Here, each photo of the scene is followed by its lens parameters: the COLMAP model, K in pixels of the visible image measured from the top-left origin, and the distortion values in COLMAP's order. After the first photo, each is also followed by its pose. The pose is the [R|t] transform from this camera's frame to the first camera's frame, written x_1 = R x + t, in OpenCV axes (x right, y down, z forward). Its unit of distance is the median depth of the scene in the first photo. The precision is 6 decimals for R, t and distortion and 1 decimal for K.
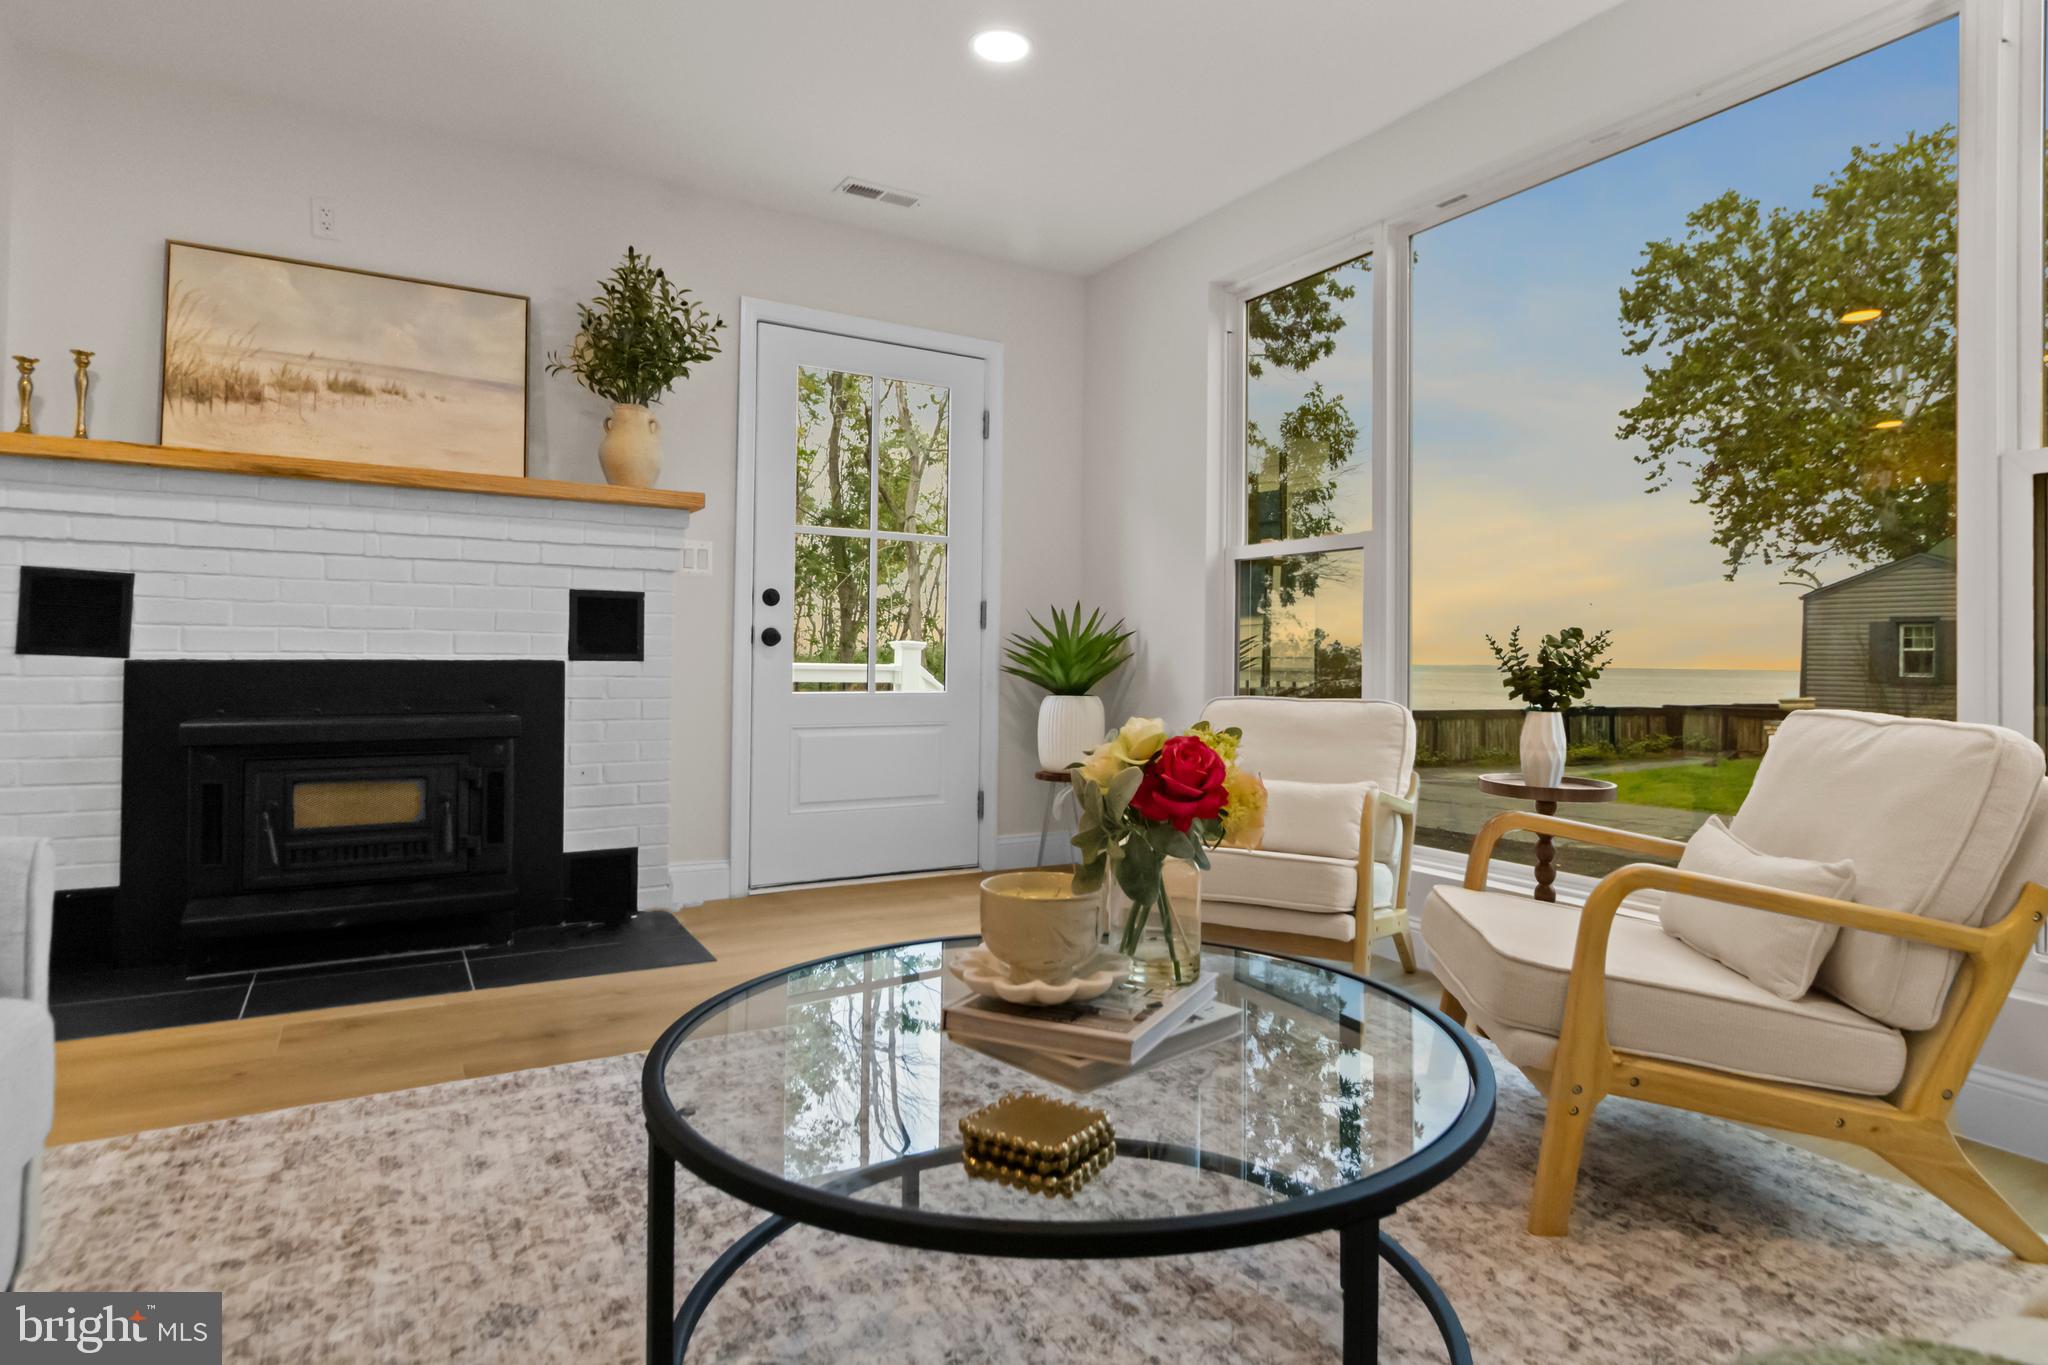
lens RADIAL K [[1128.7, 0, 1066.4], [0, 1128.7, 647.7], [0, 0, 1]] dist [0.001328, 0.000353]
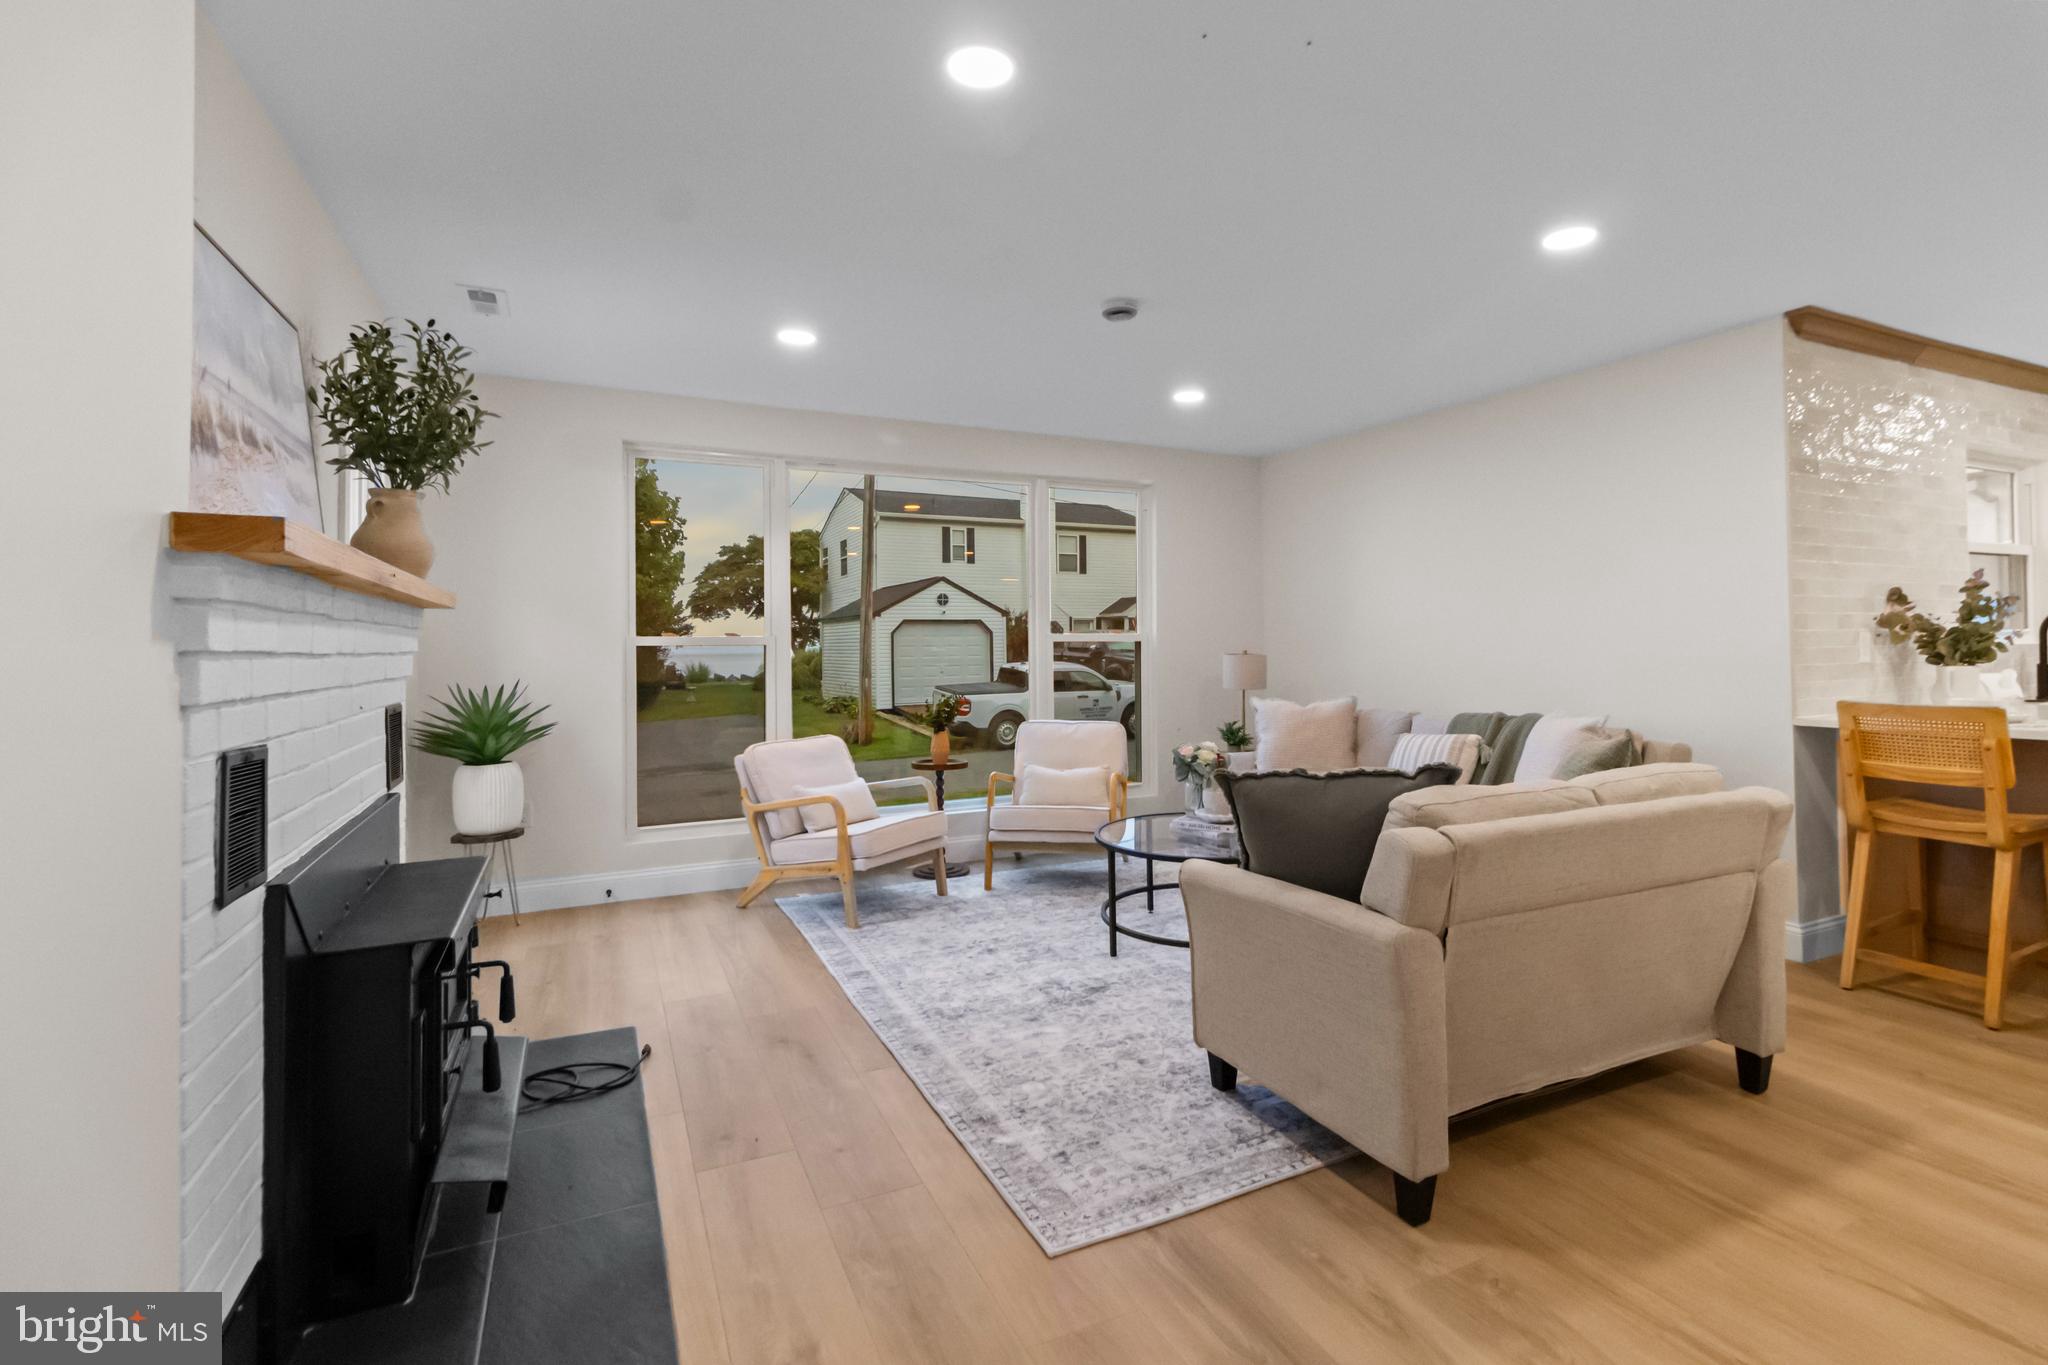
lens RADIAL K [[948.0, 0, 1061.7], [0, 948.0, 646.1], [0, 0, 1]] dist [-0.002840, -0.000963]
pose [[0.087274, -0.012117, 0.996111, -1.203441], [0.004874, 0.999919, 0.011736, -0.113091], [-0.996172, 0.003831, 0.087326, 0.484756]]
